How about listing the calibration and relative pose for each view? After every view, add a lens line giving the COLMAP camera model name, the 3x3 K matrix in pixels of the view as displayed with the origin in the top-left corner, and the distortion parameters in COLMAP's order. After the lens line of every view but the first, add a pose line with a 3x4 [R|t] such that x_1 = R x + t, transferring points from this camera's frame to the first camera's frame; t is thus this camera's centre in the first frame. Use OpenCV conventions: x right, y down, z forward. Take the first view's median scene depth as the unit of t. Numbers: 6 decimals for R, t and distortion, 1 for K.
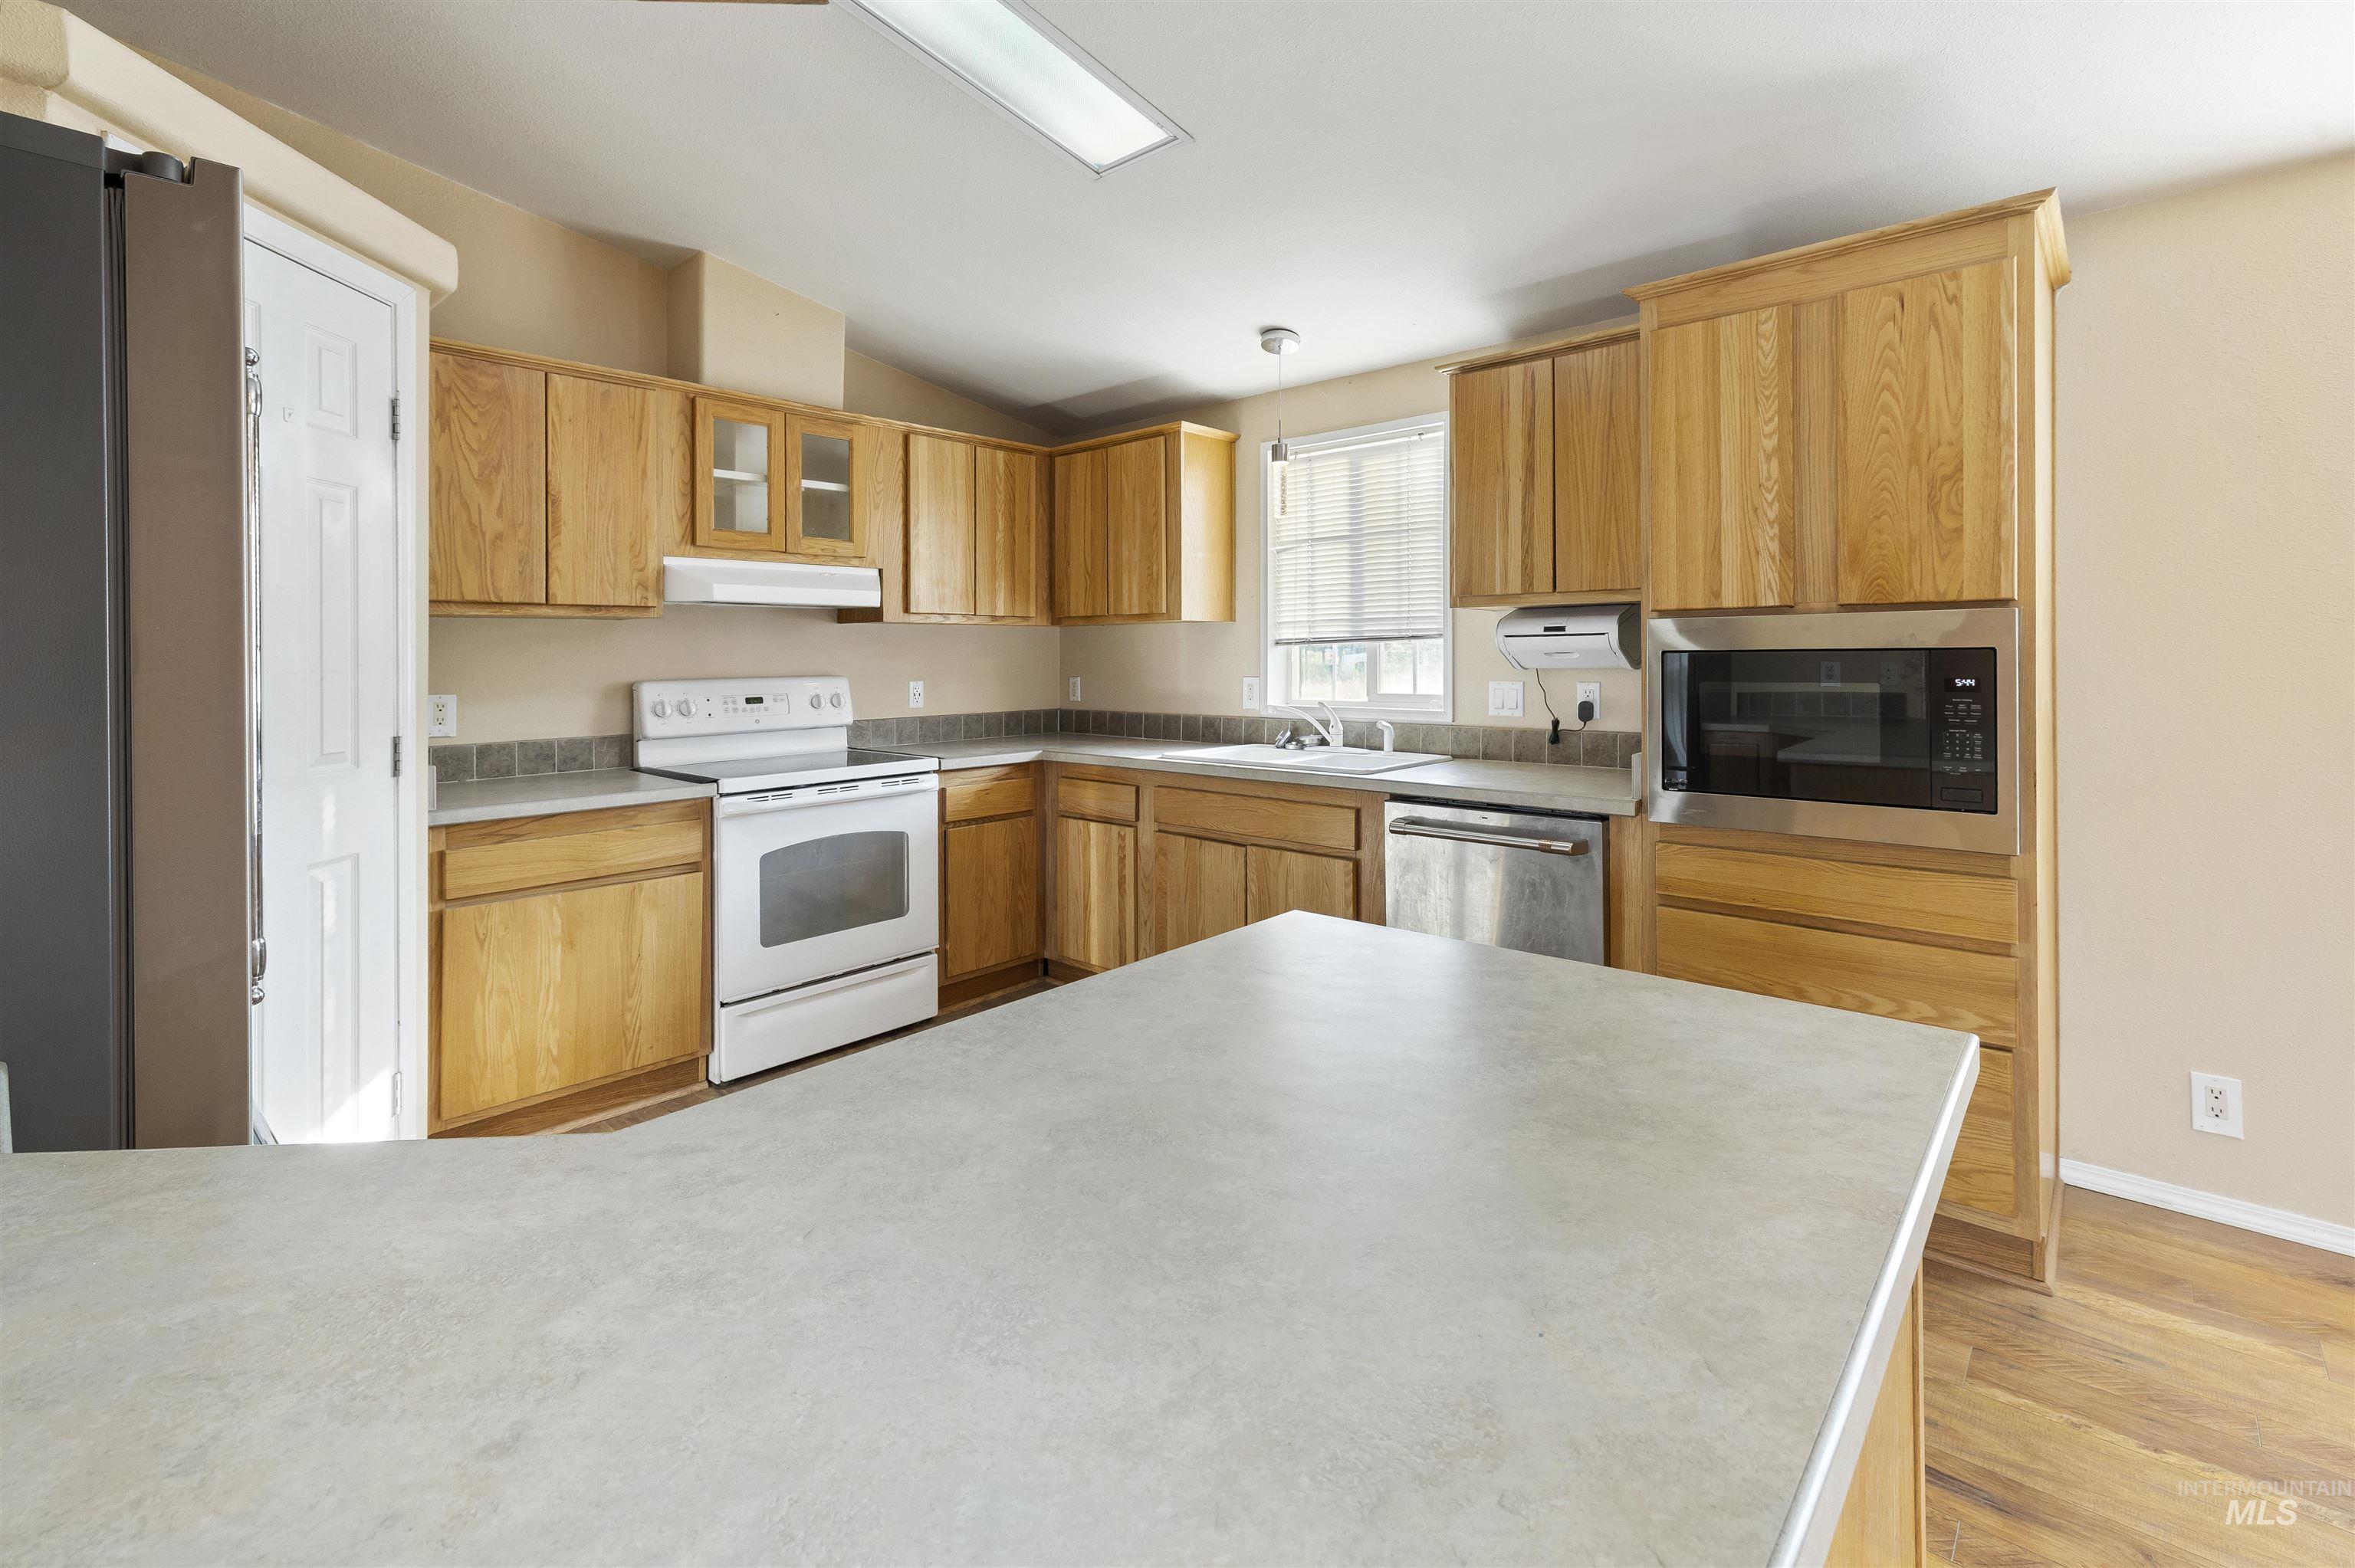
lens RADIAL K [[1064.6, 0, 1143.5], [0, 1064.6, 633.5], [0, 0, 1]] dist [0.016472, -0.001453]
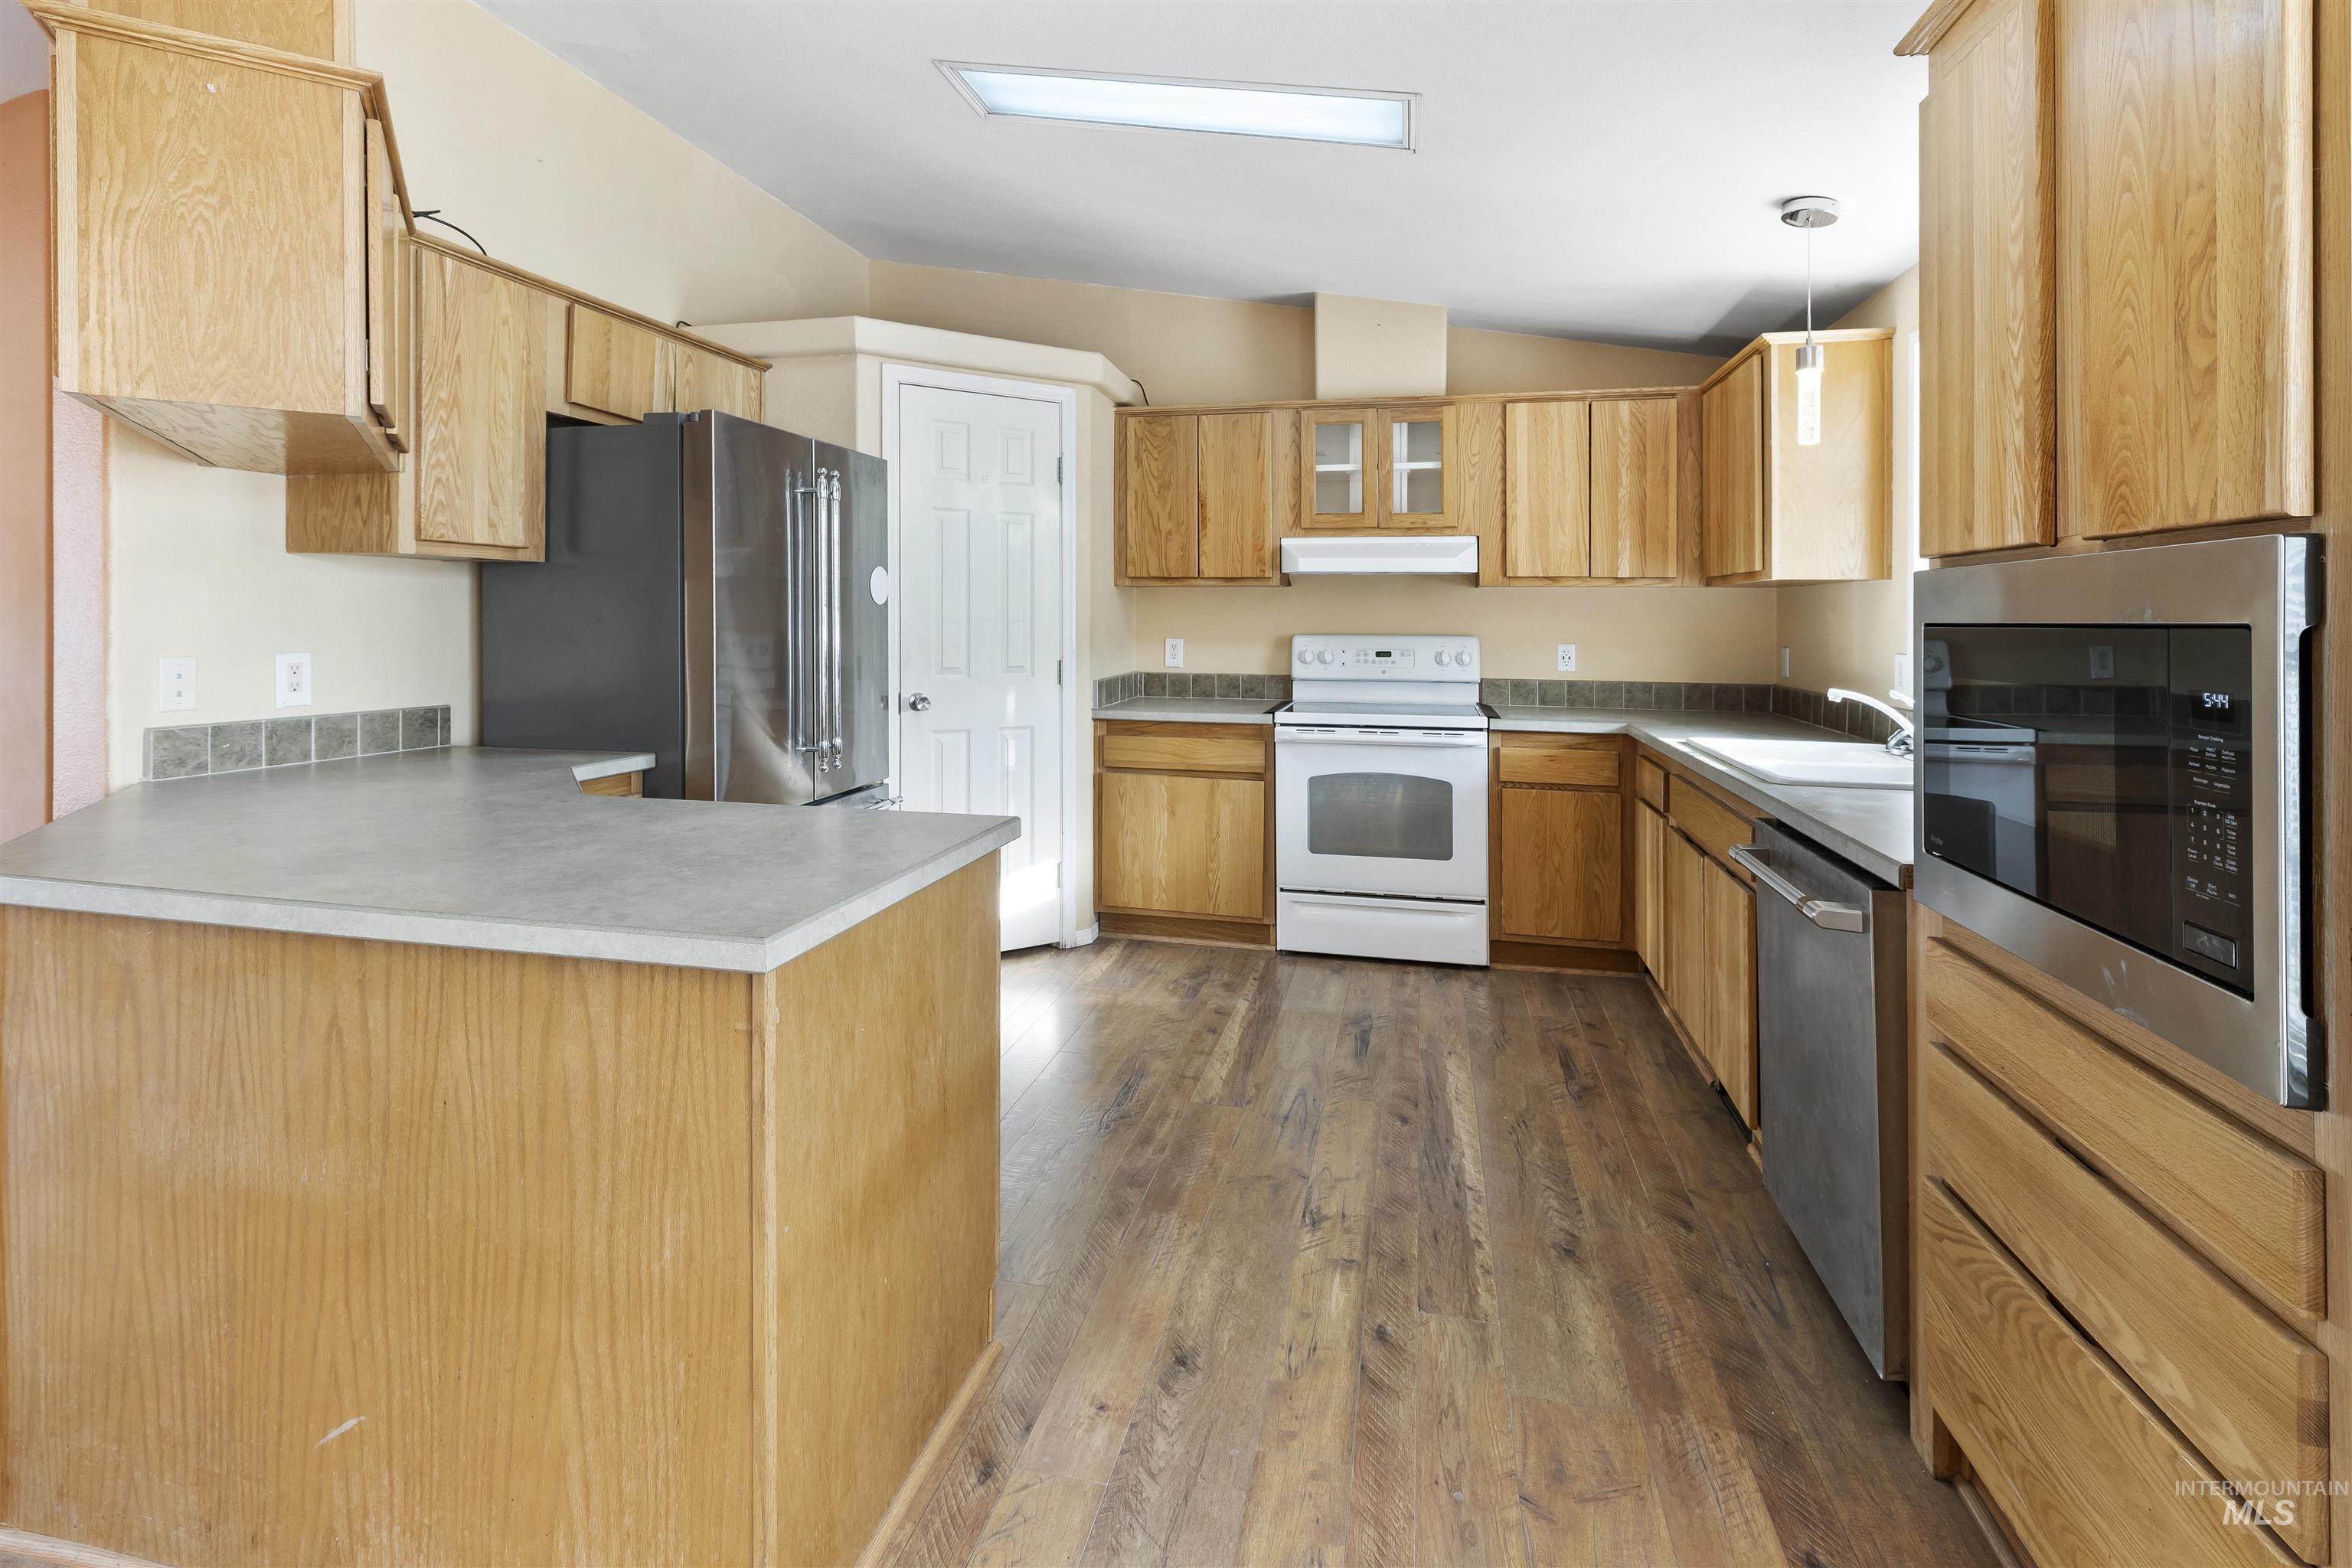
lens RADIAL K [[1063.4, 0, 1206.4], [0, 1063.4, 597.0], [0, 0, 1]] dist [0.016472, -0.001453]
pose [[0.510551, -0.002310, -0.859844, 0.613089], [0.003310, 0.999994, -0.000721, -0.000110], [0.859841, -0.002478, 0.510556, 0.259184]]
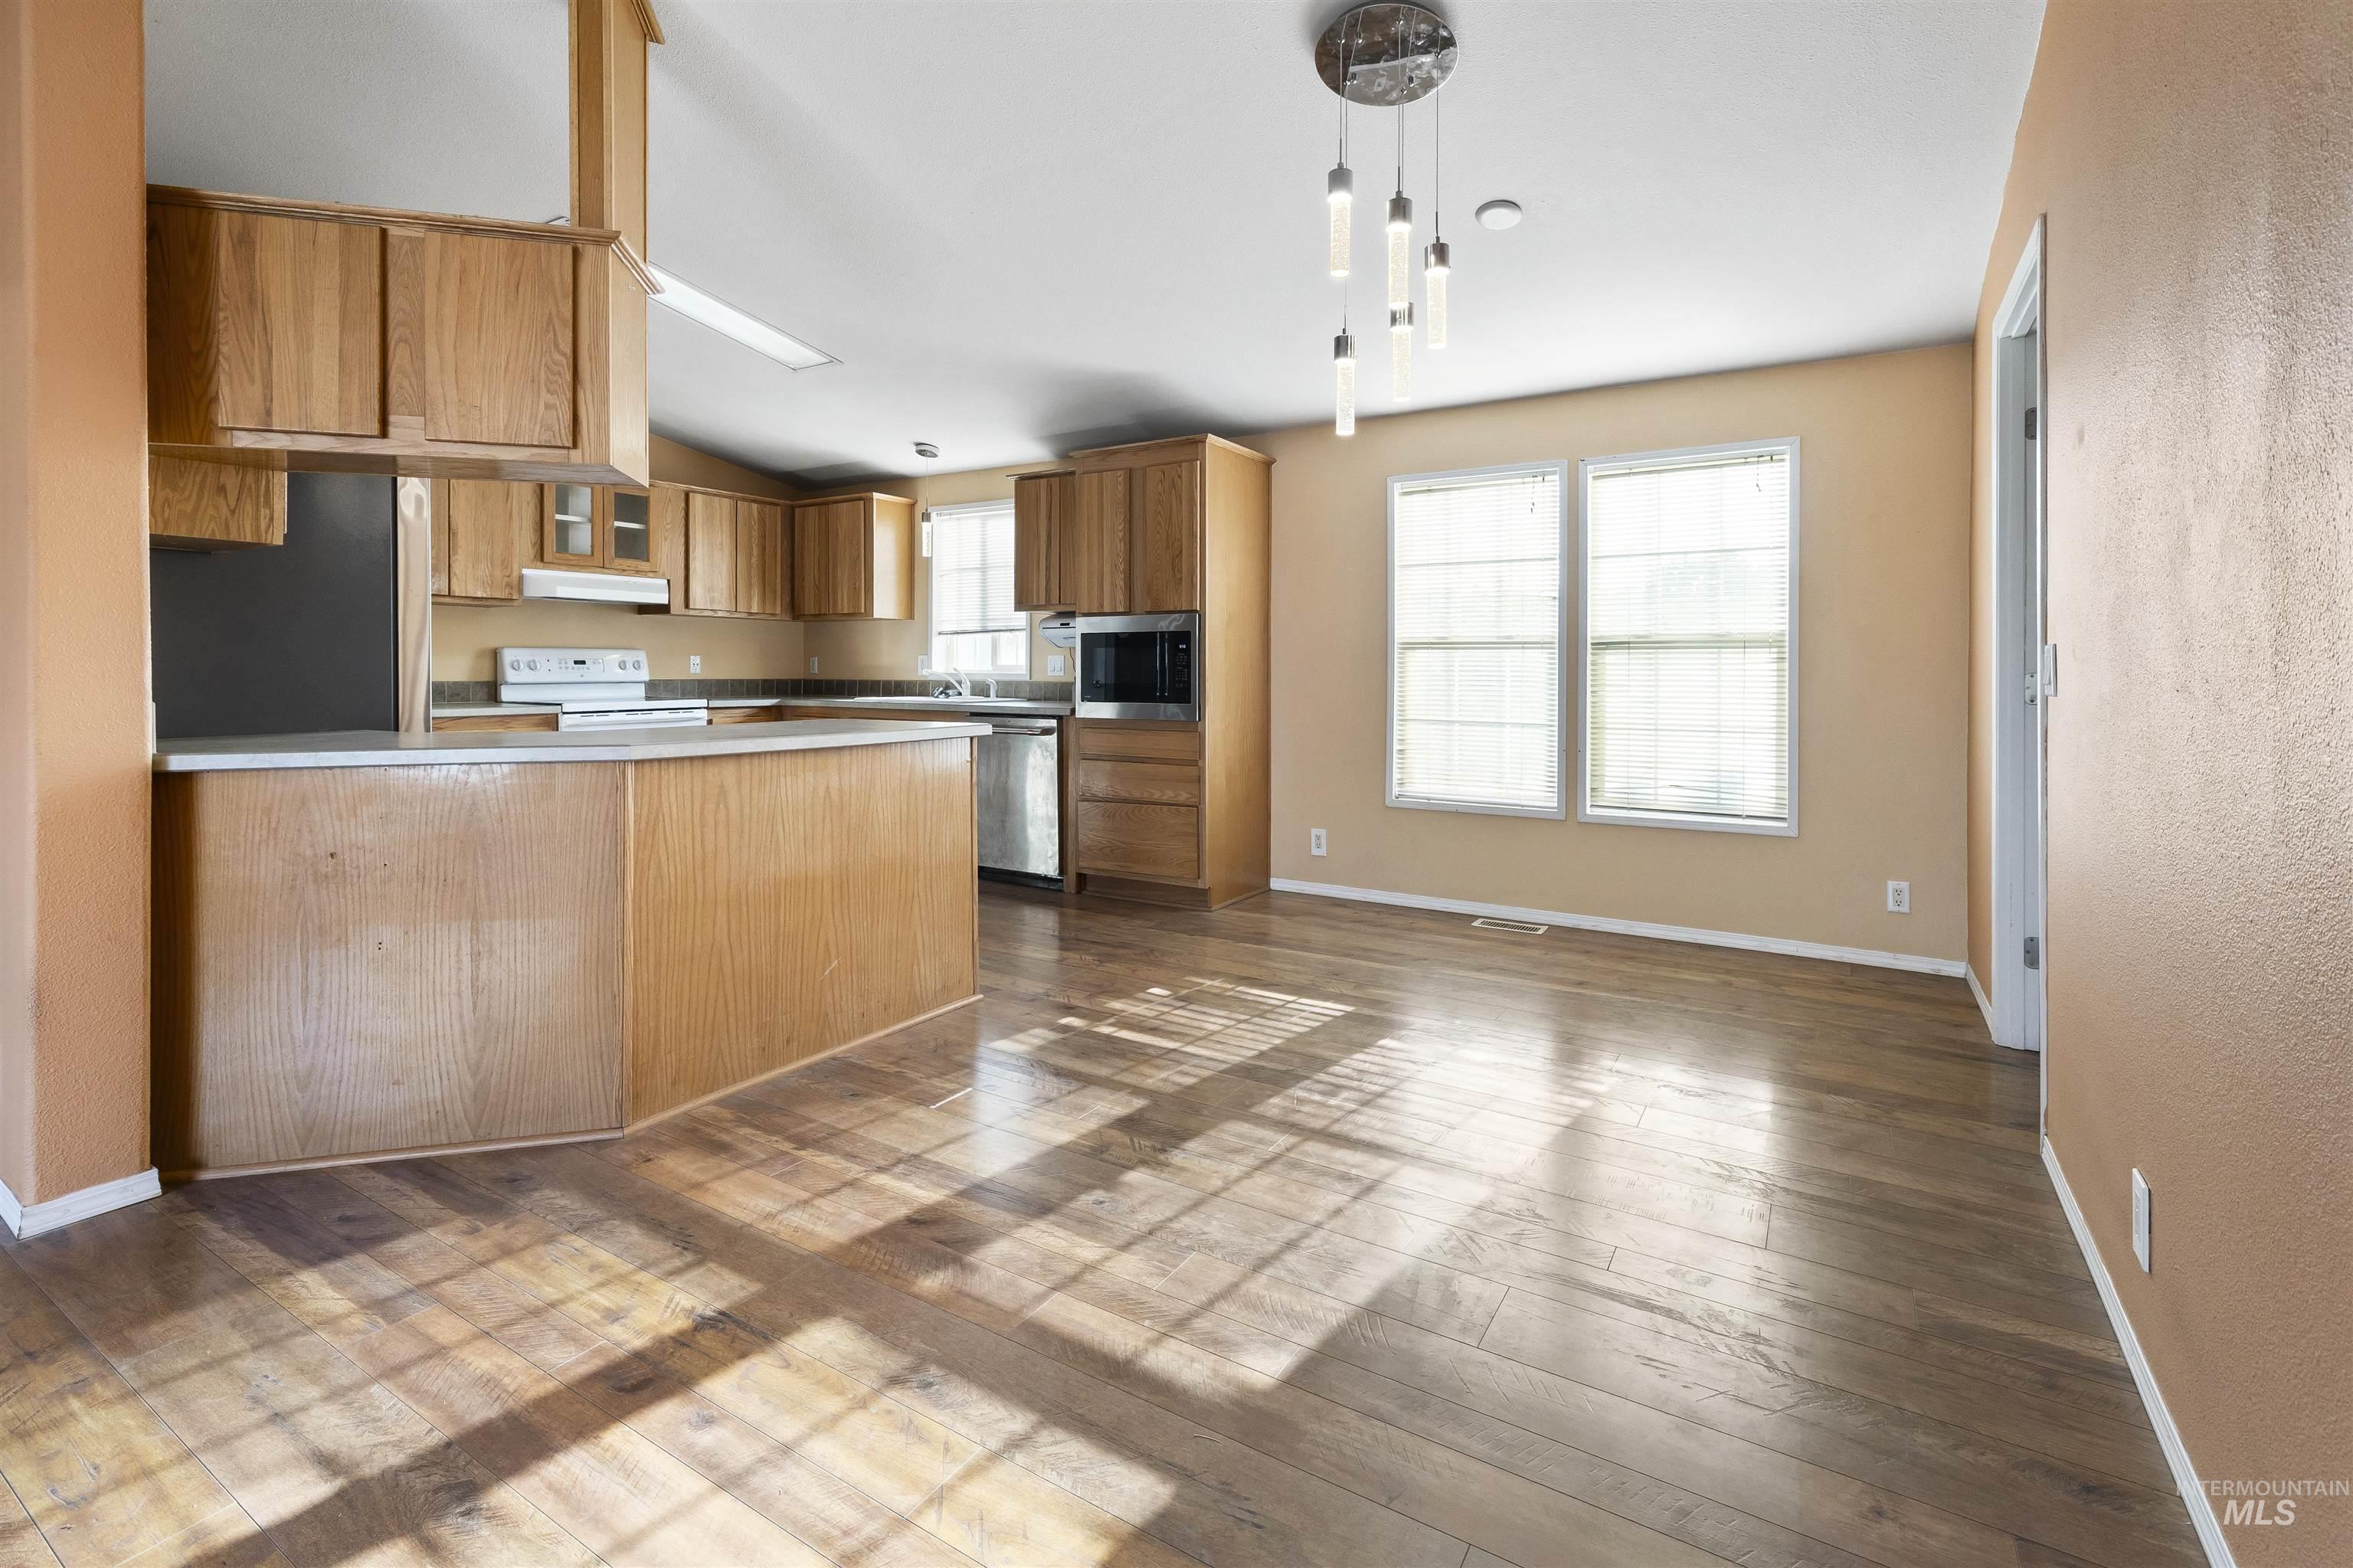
lens RADIAL K [[1063.9, 0, 1175.9], [0, 1063.9, 665.1], [0, 0, 1]] dist [0.016472, -0.001453]
pose [[0.980617, 0.013036, 0.195499, 0.201753], [-0.015925, 0.999786, 0.013211, 0.036438], [-0.195285, -0.016068, 0.980615, -0.771154]]
